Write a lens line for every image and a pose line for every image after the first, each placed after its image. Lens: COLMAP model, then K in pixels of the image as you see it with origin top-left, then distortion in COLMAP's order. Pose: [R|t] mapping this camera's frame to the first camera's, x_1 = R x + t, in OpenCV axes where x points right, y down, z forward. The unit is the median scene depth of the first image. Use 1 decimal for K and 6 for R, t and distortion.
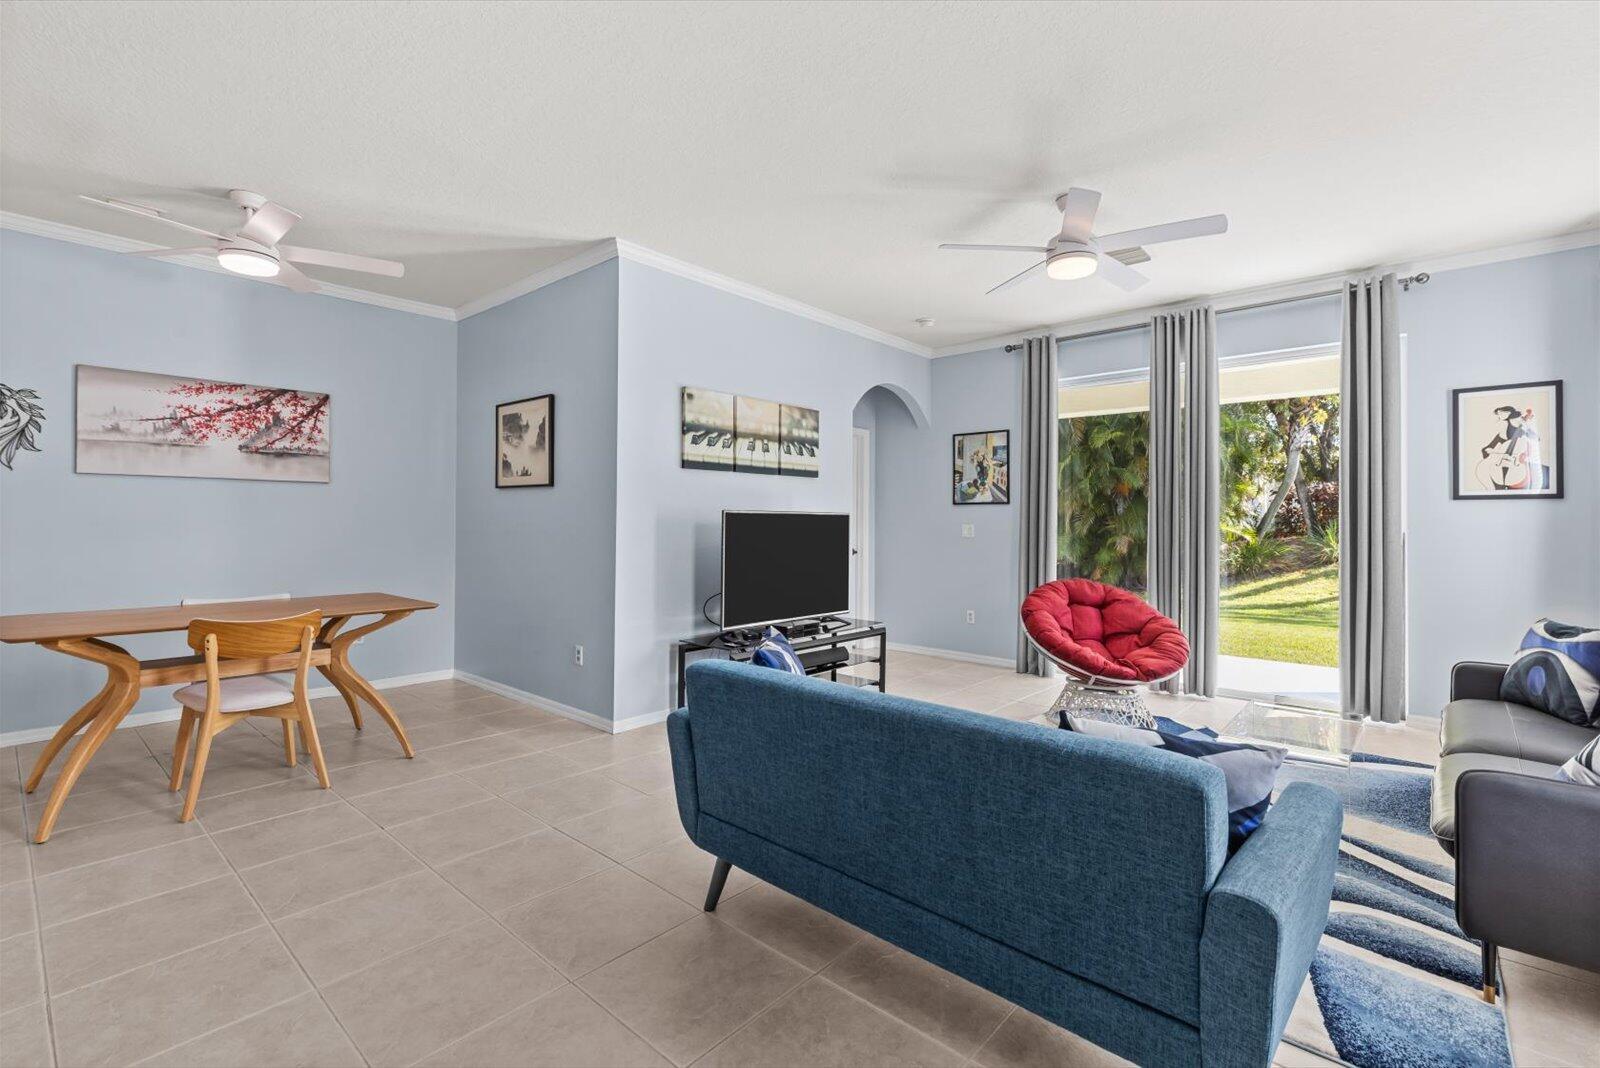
lens RADIAL K [[718.5, 0, 809.4], [0, 718.5, 519.2], [0, 0, 1]] dist [-0.000790, -0.000612]
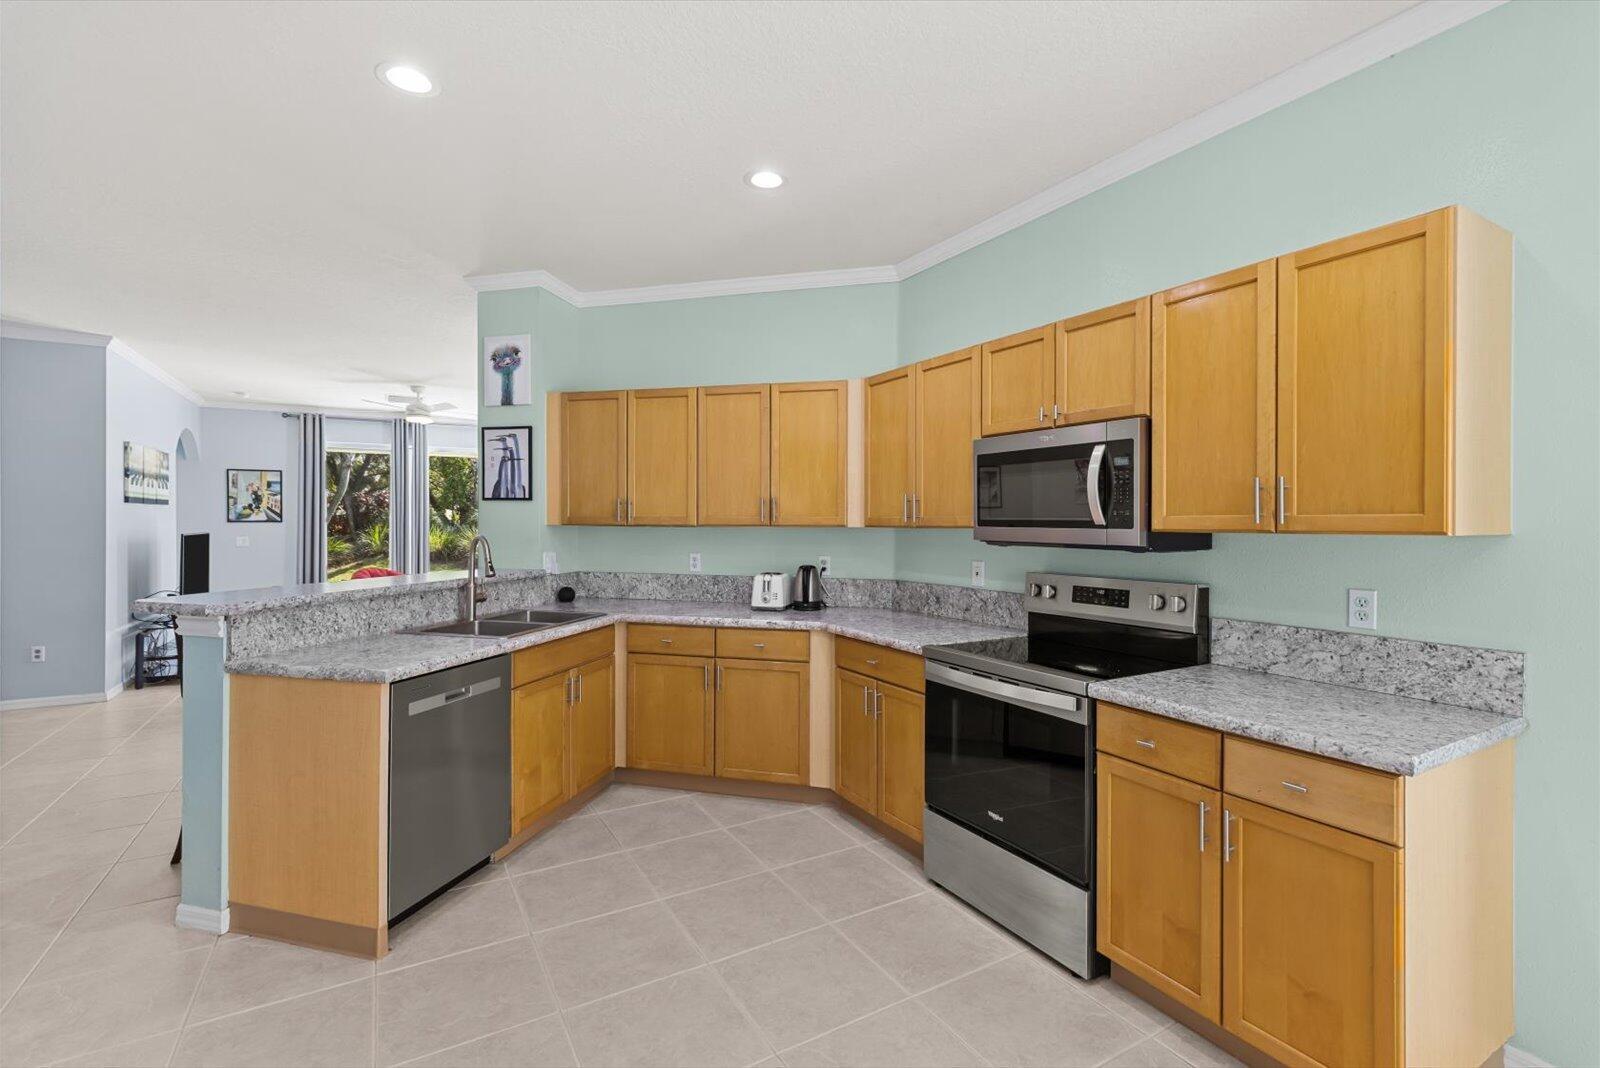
lens RADIAL K [[718.5, 0, 808.4], [0, 718.5, 528.6], [0, 0, 1]] dist [-0.000790, -0.000612]
pose [[0.307373, -0.016039, 0.951454, -0.995819], [-0.001068, 0.999851, 0.017200, -0.043787], [-0.951588, -0.006303, 0.307310, -0.580585]]
